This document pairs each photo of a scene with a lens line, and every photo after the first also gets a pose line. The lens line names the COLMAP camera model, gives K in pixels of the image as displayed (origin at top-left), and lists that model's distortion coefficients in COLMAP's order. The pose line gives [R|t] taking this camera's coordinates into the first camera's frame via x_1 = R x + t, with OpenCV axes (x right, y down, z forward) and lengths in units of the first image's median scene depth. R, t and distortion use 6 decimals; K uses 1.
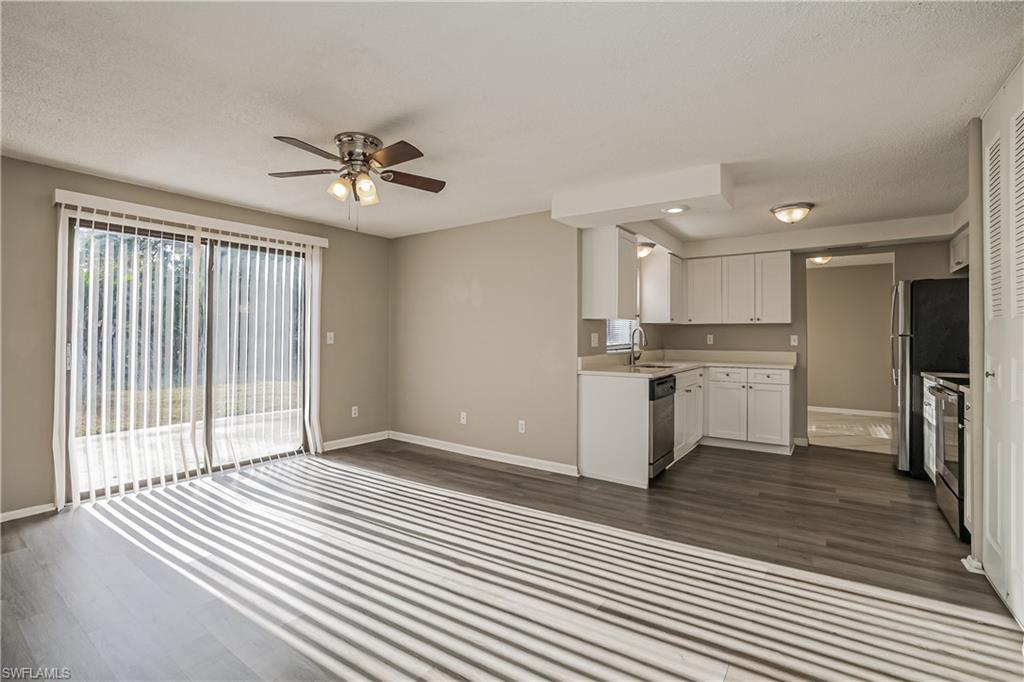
lens RADIAL K [[477.1, 0, 511.8], [0, 477.1, 333.0], [0, 0, 1]] dist [-0.004569, 0.000229]
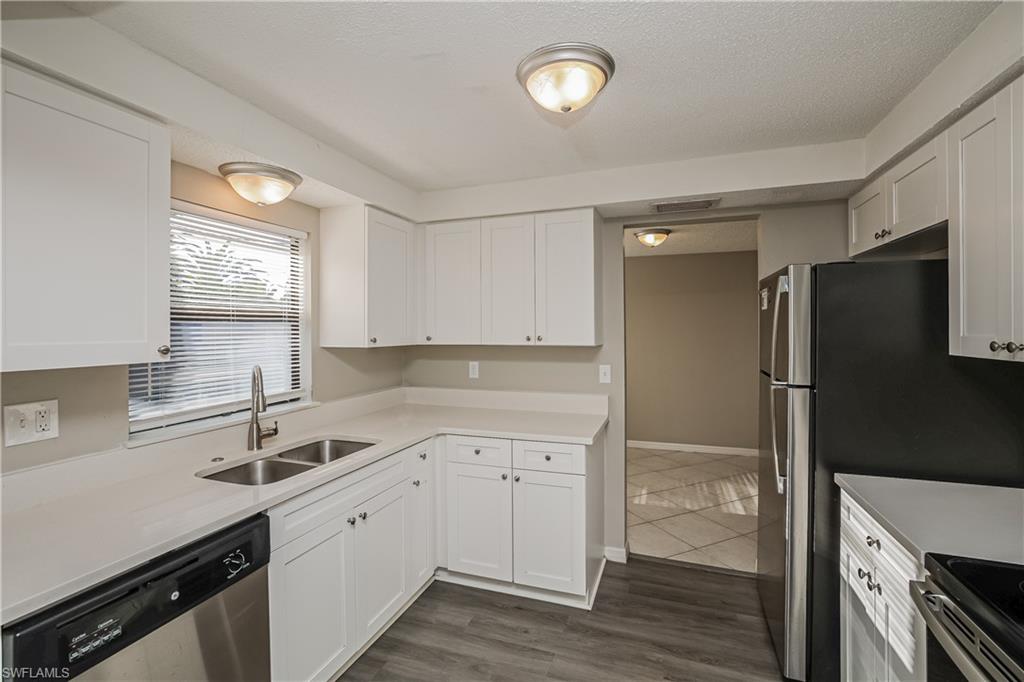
lens RADIAL K [[444.2, 0, 517.9], [0, 444.2, 332.3], [0, 0, 1]] dist [-0.000530, 0.000199]
pose [[0.967848, -0.012058, 0.251248, 0.383708], [0.006915, 0.999748, 0.021345, -0.047696], [-0.251443, -0.018921, 0.967687, 0.549579]]
